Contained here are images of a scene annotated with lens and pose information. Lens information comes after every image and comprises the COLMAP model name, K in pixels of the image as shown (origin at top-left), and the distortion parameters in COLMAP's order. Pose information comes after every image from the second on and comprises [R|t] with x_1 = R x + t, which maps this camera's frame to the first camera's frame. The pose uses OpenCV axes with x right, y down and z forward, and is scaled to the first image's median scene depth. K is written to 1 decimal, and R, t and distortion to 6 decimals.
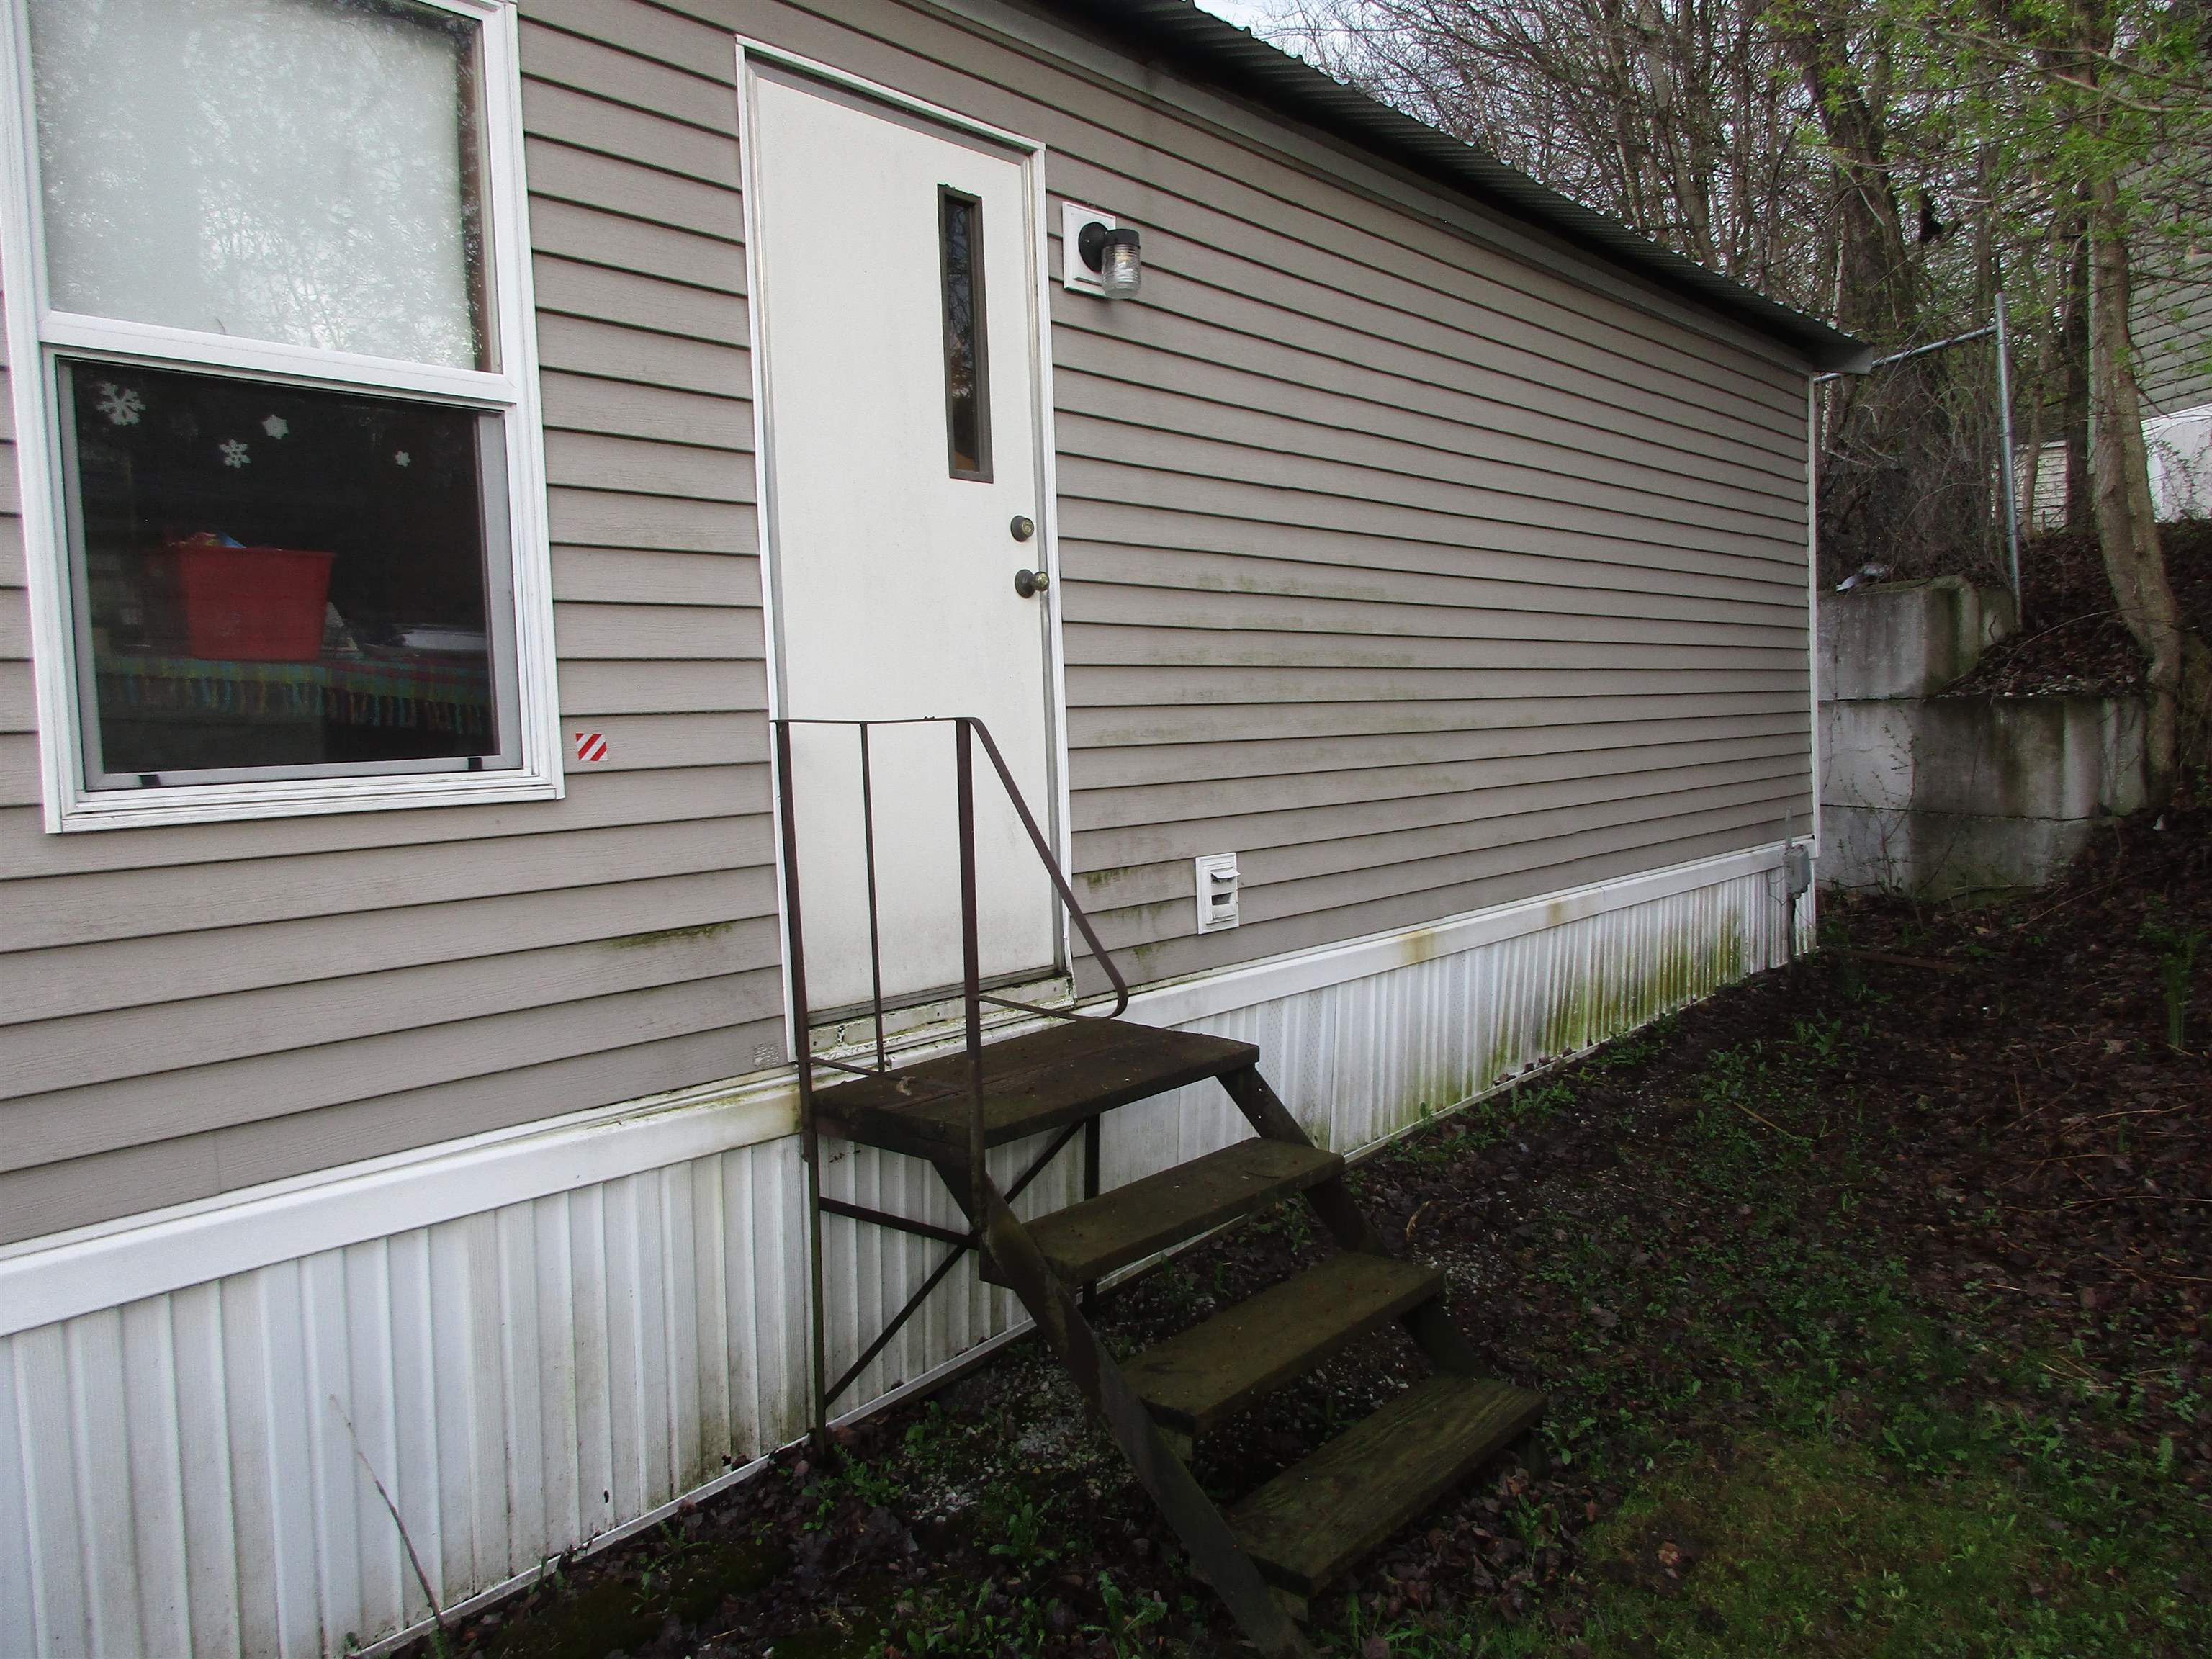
lens RADIAL K [[1646.0, 0, 1109.3], [0, 1646.0, 829.7], [0, 0, 1]] dist [0.008966, -0.007020]
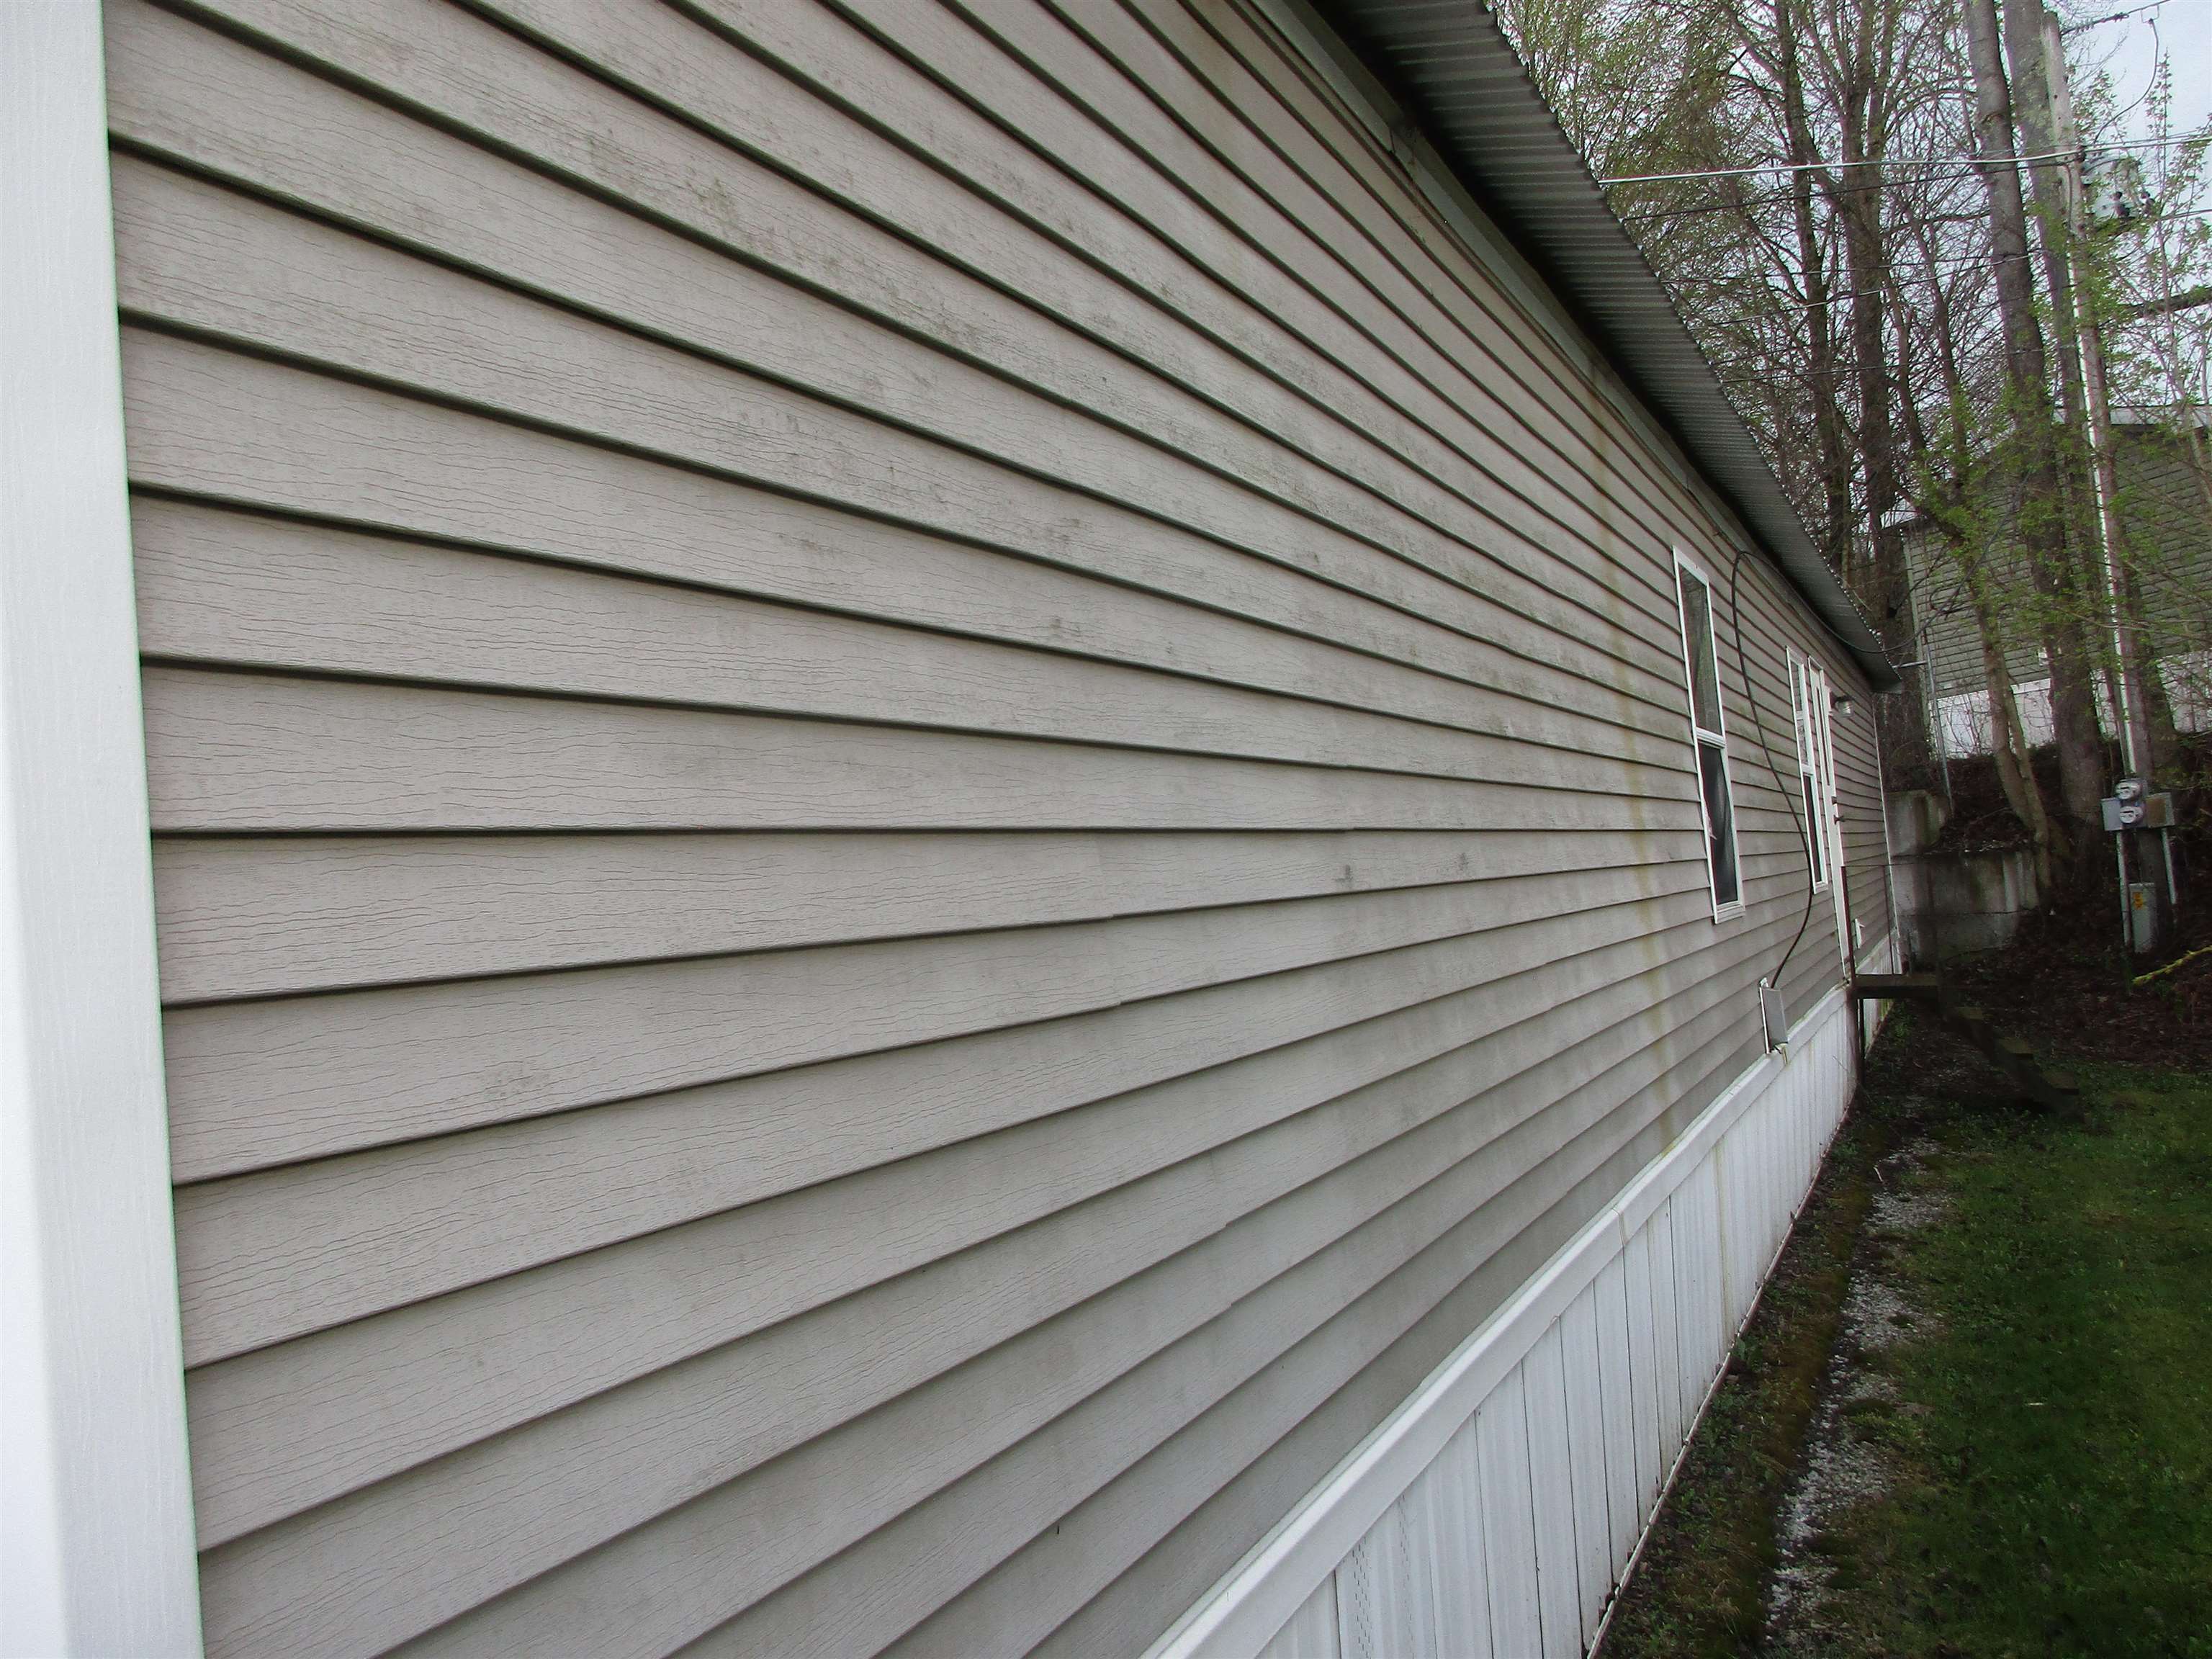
lens RADIAL K [[1646.0, 0, 1104.8], [0, 1646.0, 836.7], [0, 0, 1]] dist [0.008966, -0.007020]
pose [[0.979027, -0.031922, 0.201216, -0.859189], [0.054723, 0.992557, -0.108791, 0.058173], [-0.196246, 0.117520, 0.973487, -0.707774]]
